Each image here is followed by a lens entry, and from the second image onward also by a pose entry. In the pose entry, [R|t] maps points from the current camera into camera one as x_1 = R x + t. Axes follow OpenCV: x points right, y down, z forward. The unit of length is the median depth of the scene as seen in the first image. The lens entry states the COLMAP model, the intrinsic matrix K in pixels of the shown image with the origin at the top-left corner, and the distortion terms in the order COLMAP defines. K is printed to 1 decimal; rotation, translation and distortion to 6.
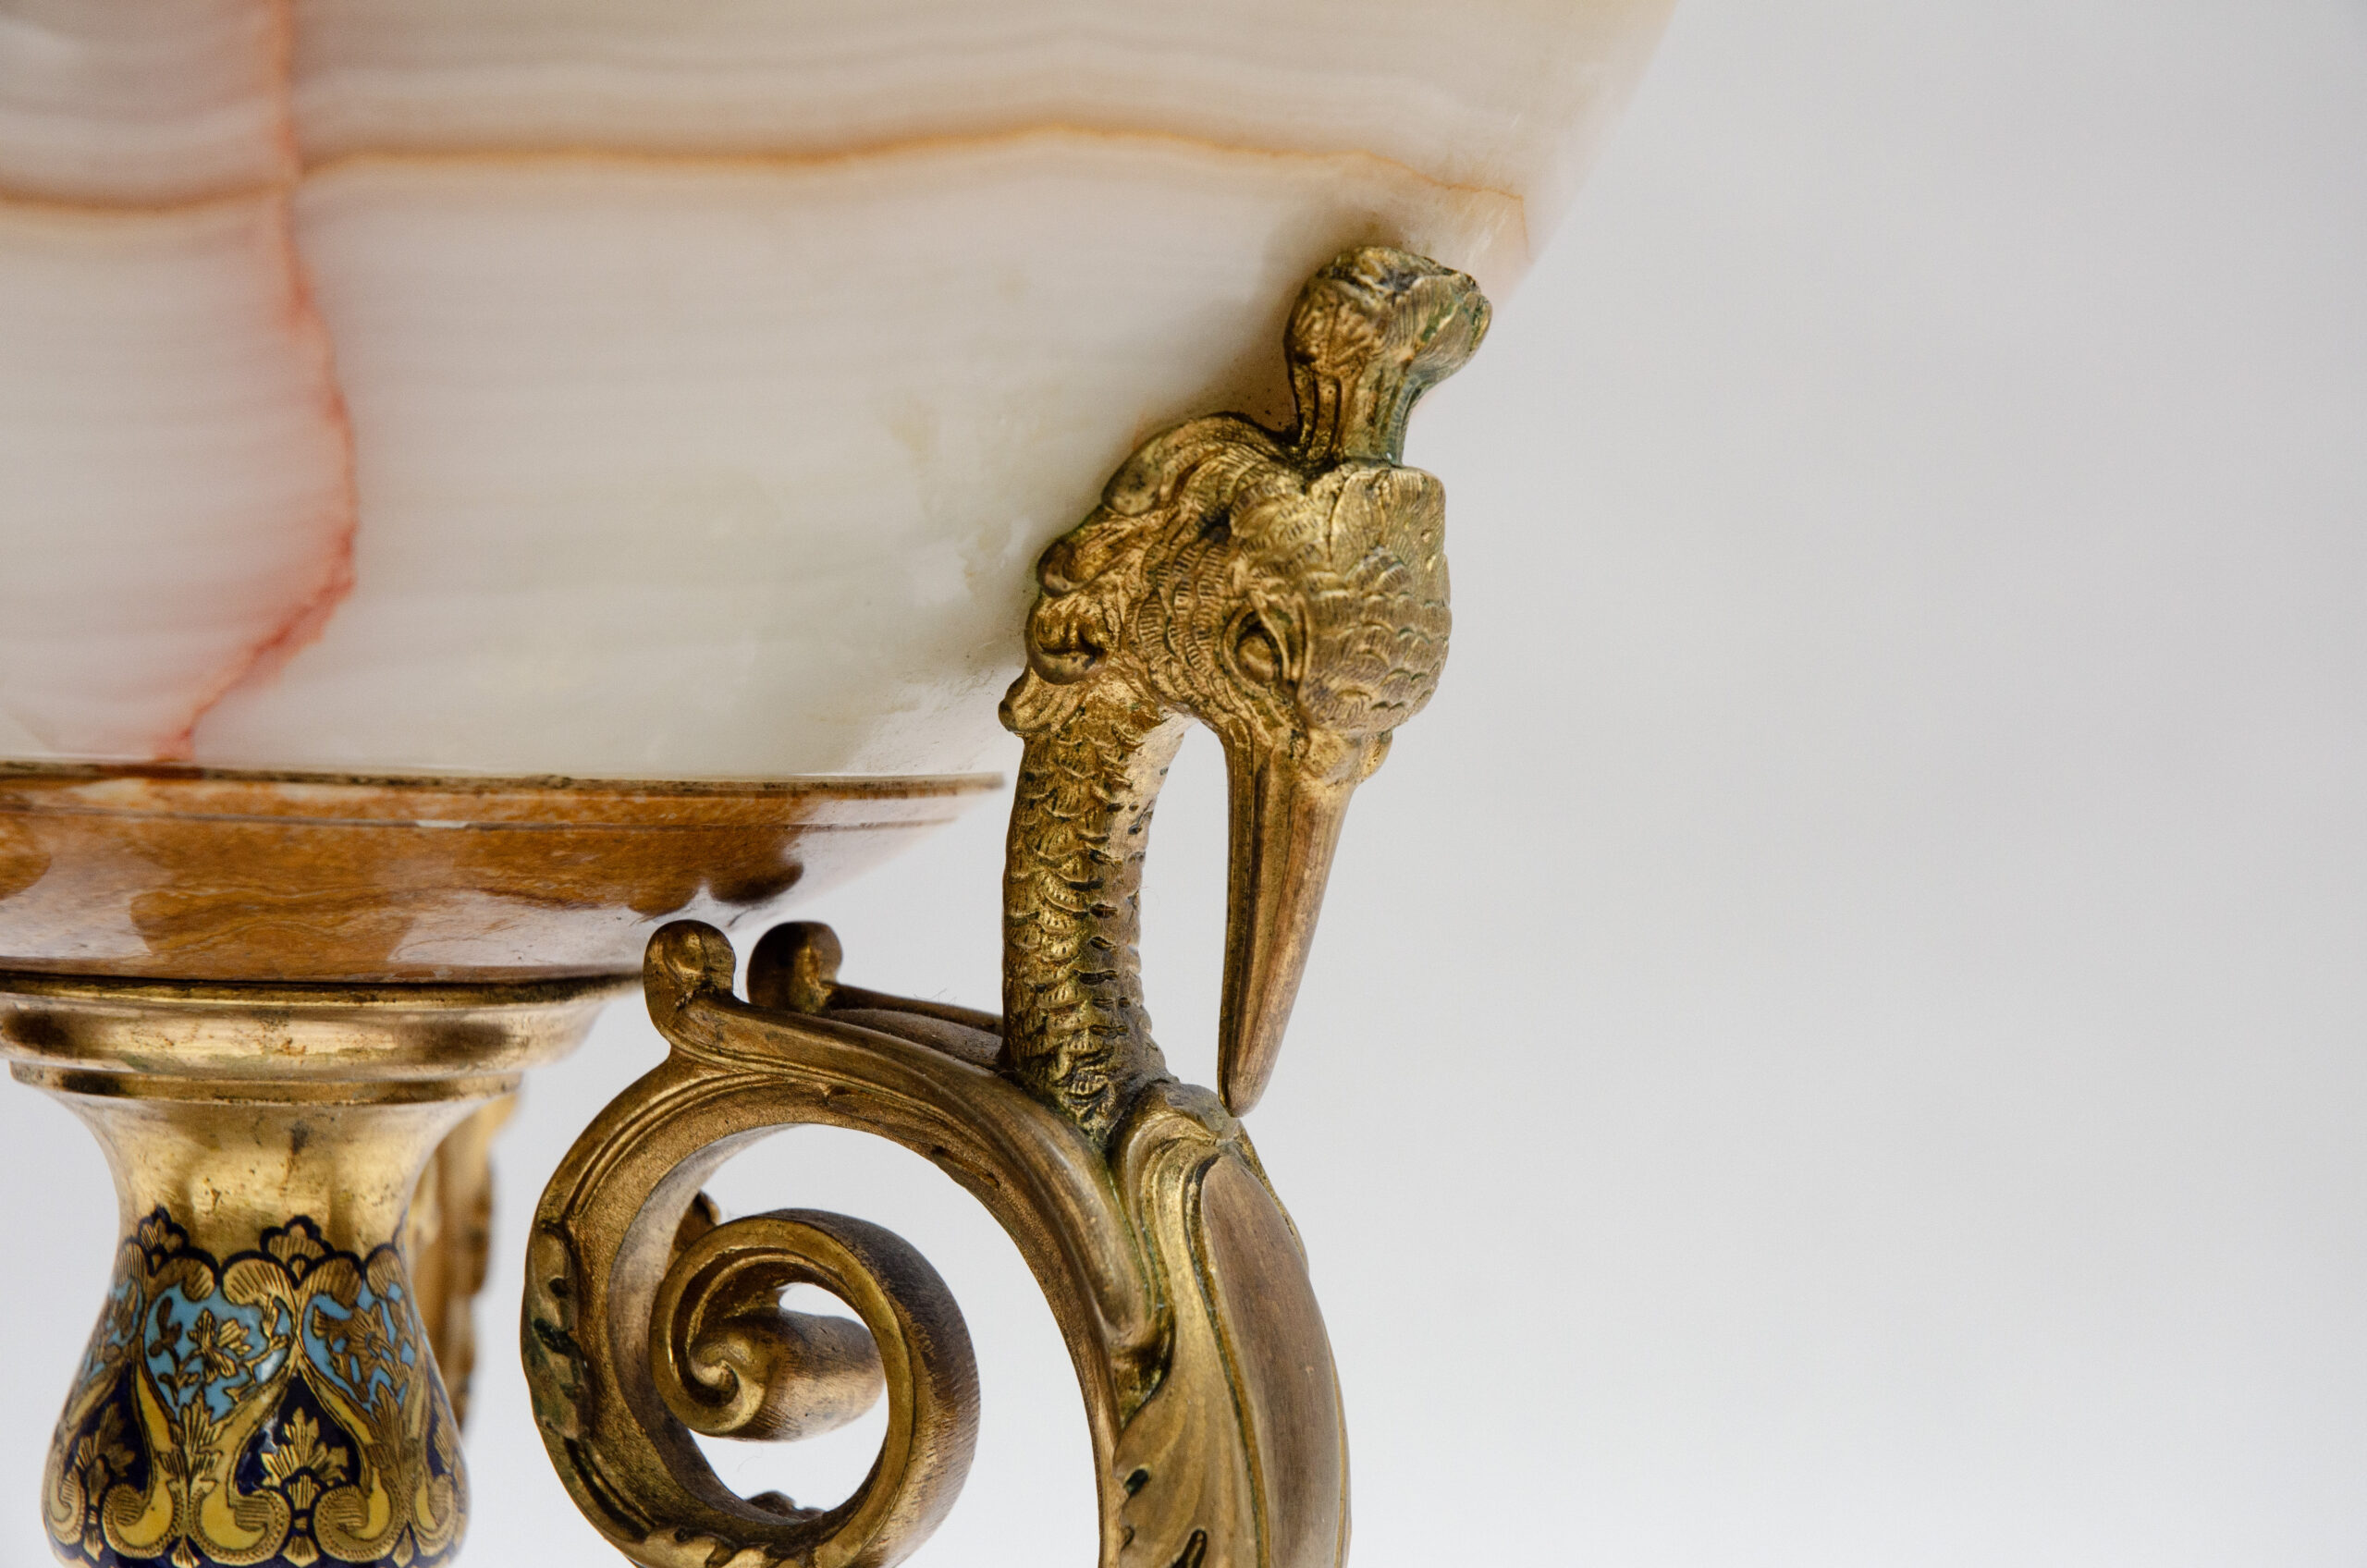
lens RADIAL K [[5571.7, 0, 1183.5], [0, 5571.7, 784.0], [0, 0, 1]] dist [-0.027022, 0.185579]
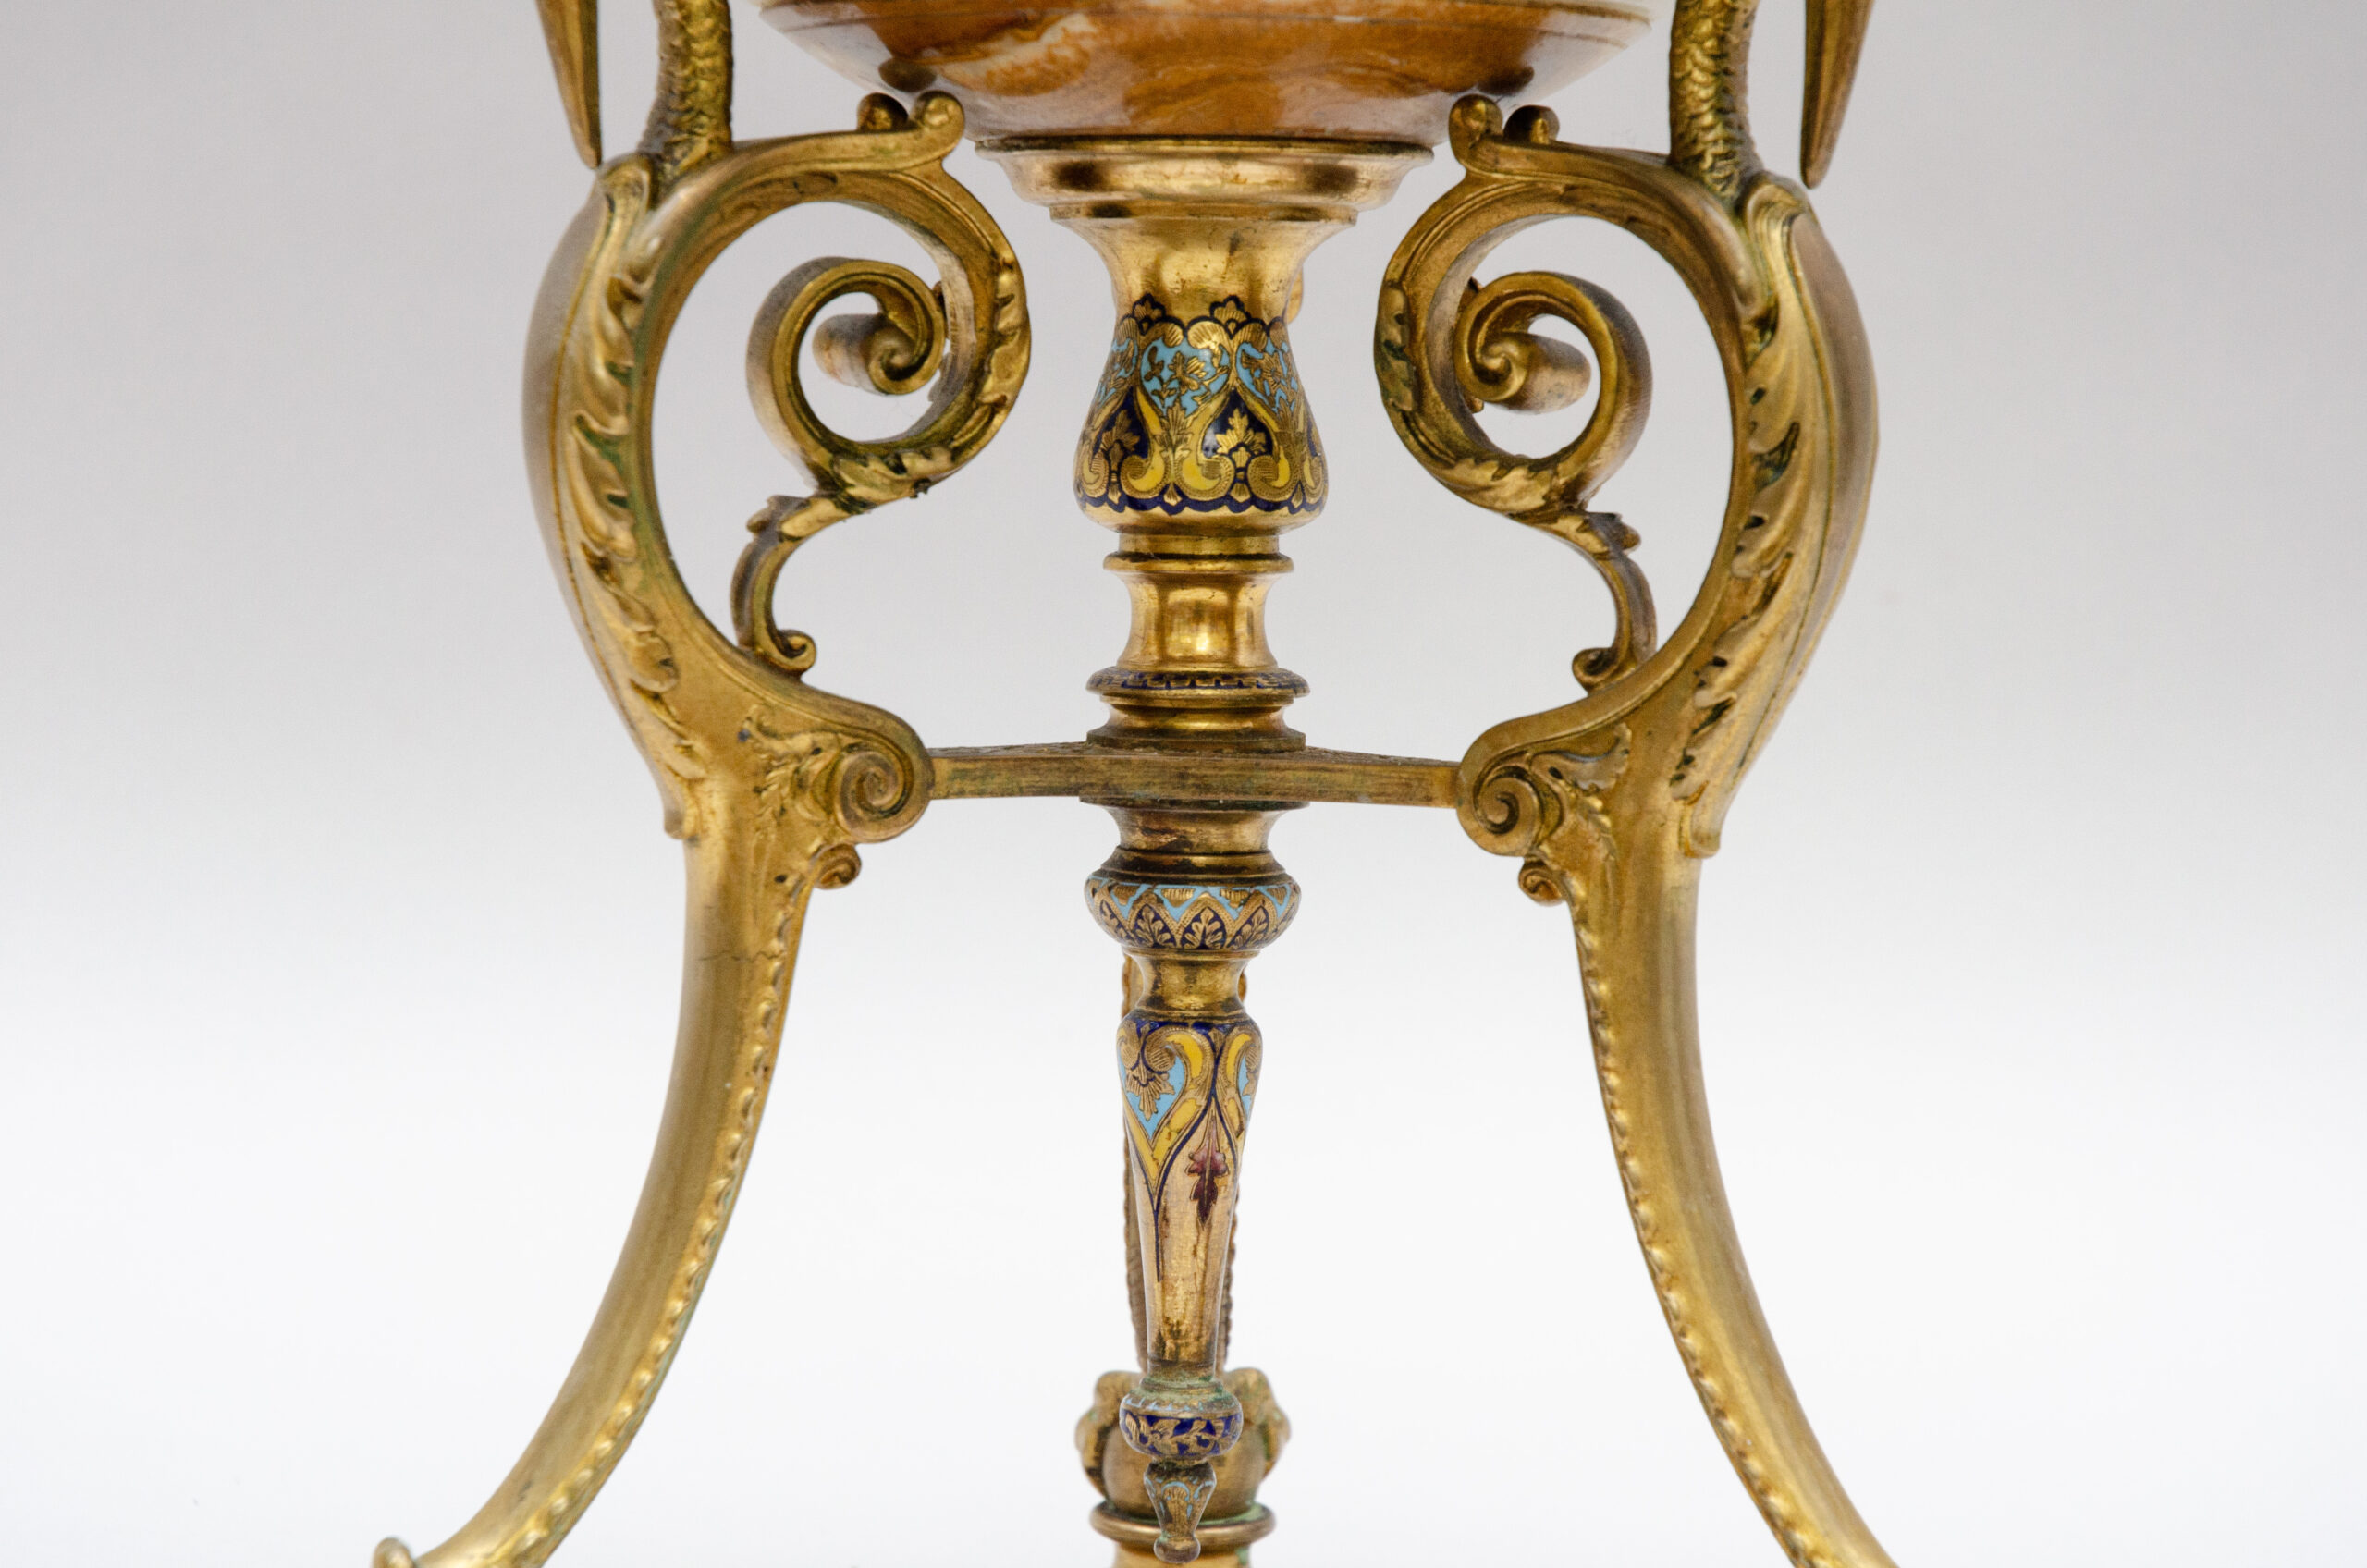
lens RADIAL K [[5445.9, 0, 1183.5], [0, 5445.9, 784.0], [0, 0, 1]] dist [0.104834, 0.107238]
pose [[0.998308, -0.018430, -0.055145, -0.089864], [0.020570, 0.999047, 0.038497, 0.167328], [0.054383, -0.039566, 0.997736, -0.658109]]
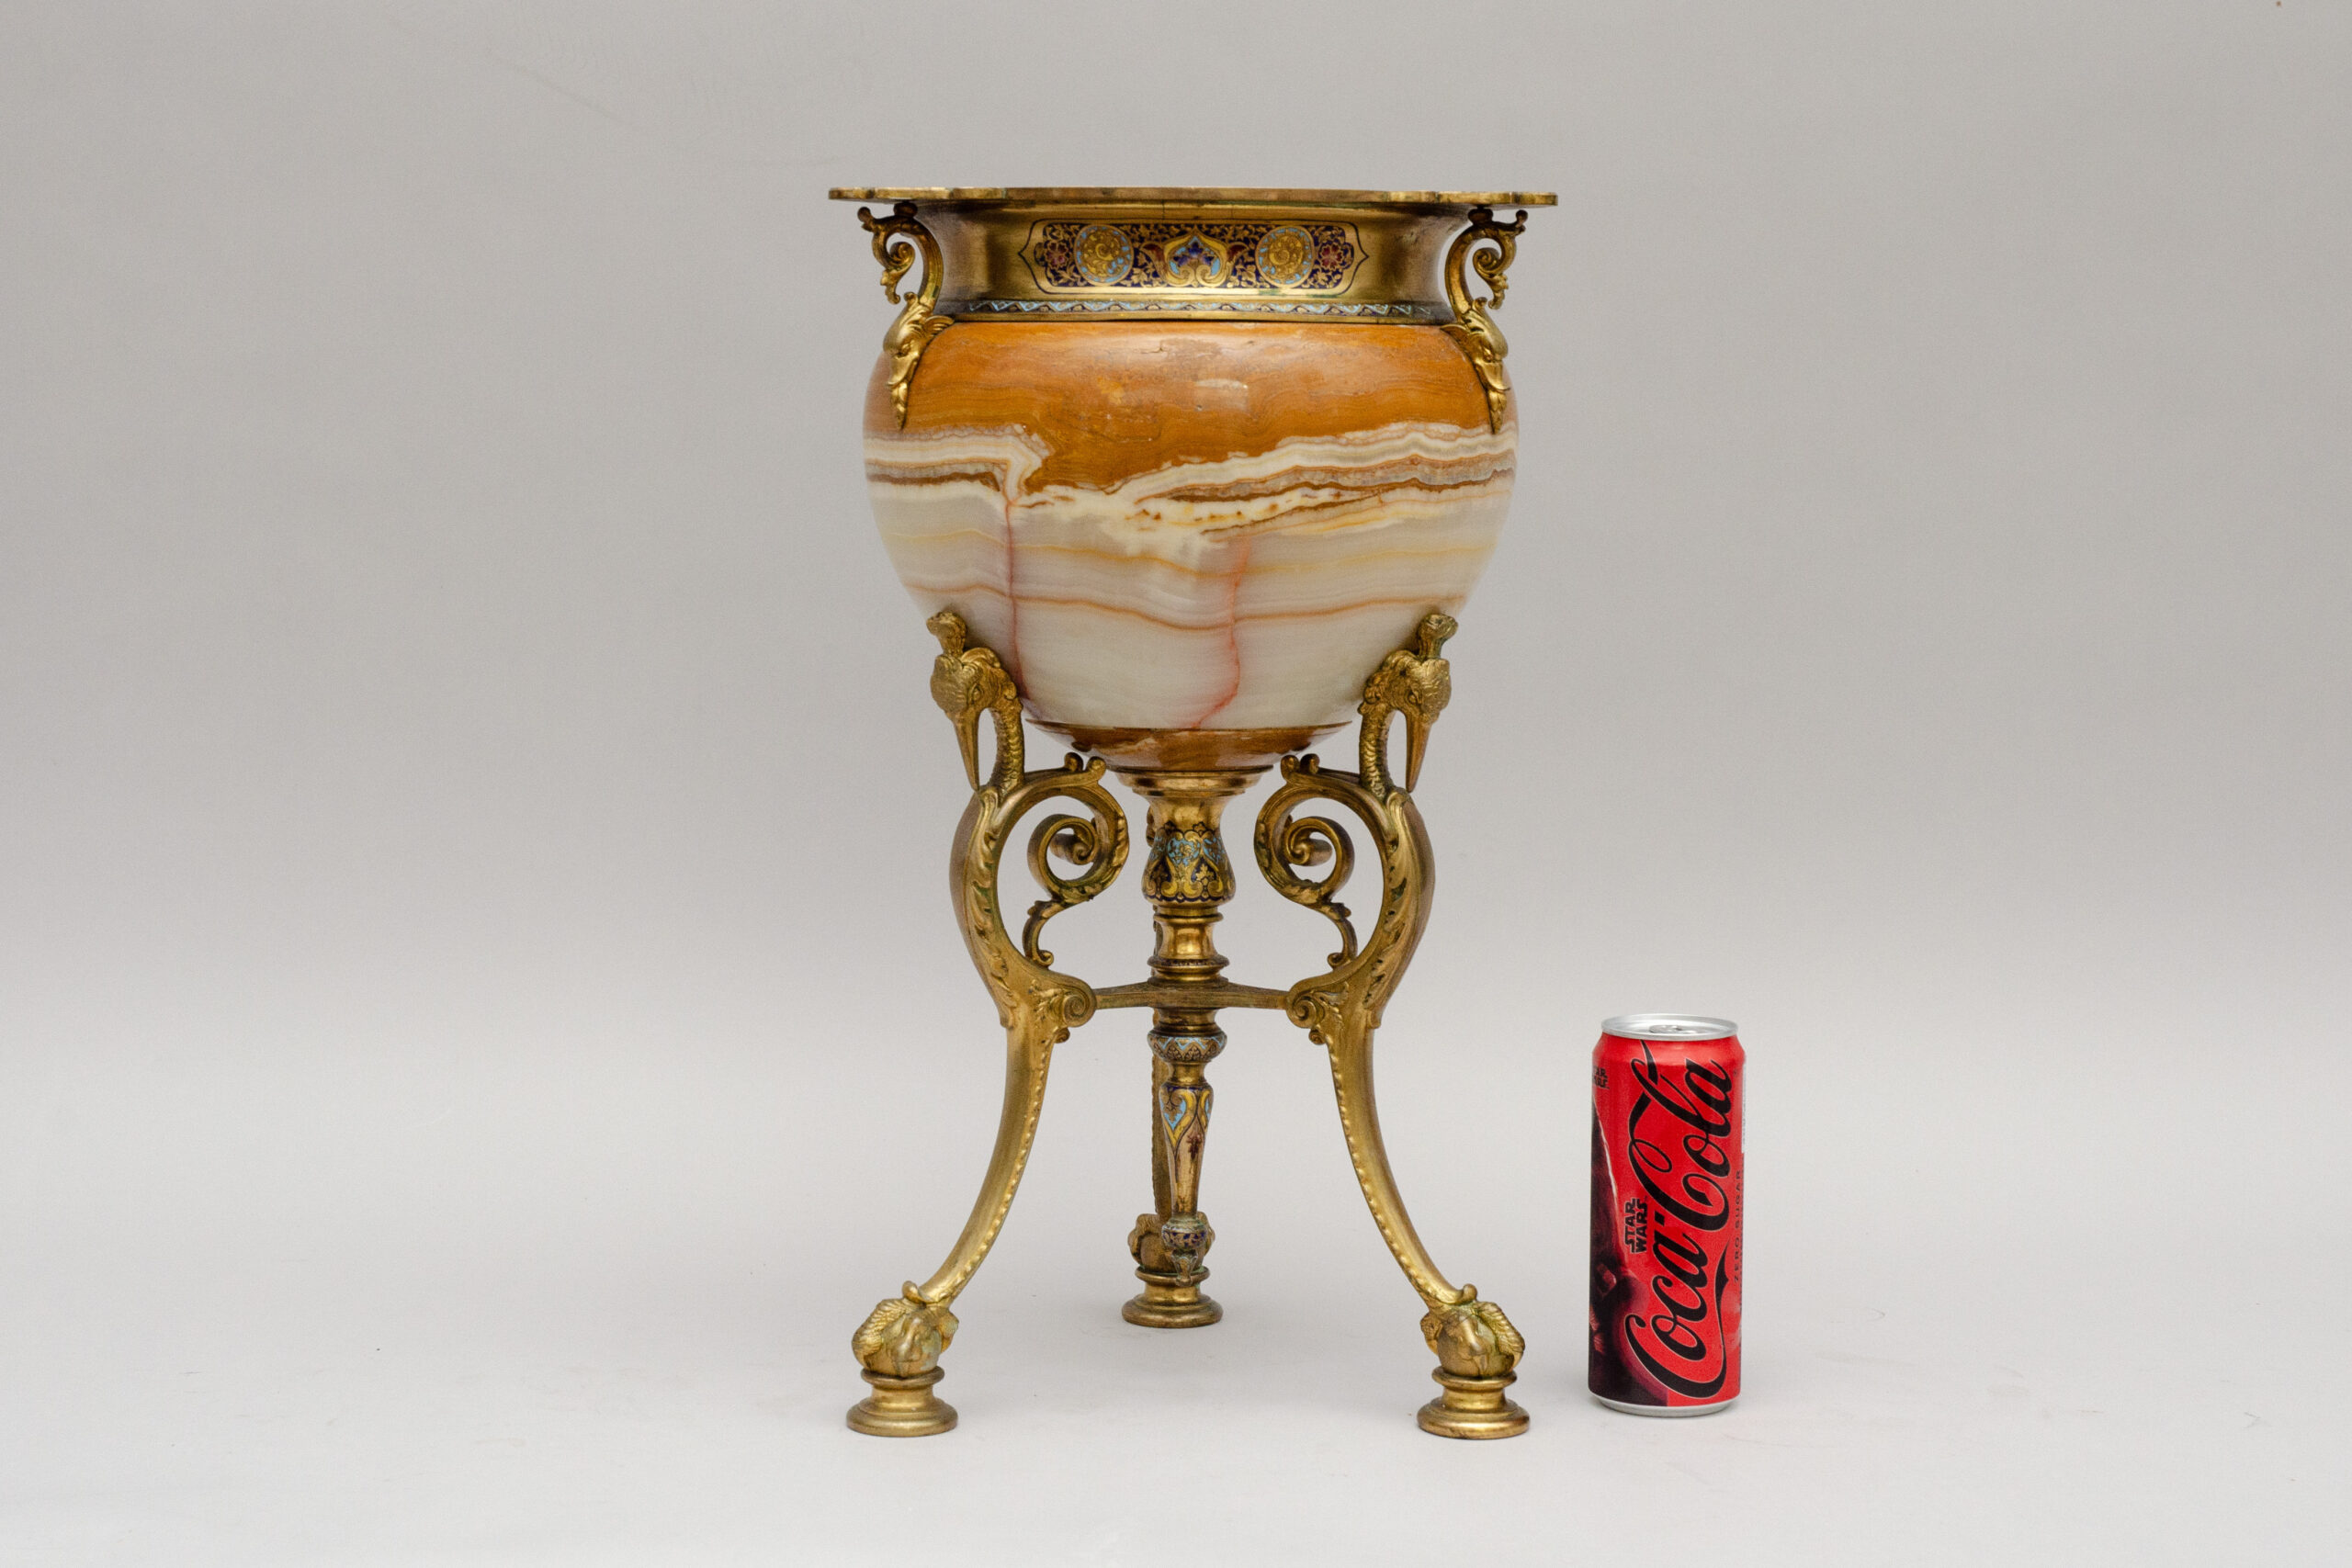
lens RADIAL K [[4267.6, 0, 1176.0], [0, 4267.6, 784.0], [0, 0, 1]] dist [0.050555, -0.068944]
pose [[0.999426, -0.030948, -0.013803, -0.135560], [0.031648, 0.998055, 0.053711, -0.146249], [0.012114, -0.054117, 0.998461, -2.574399]]
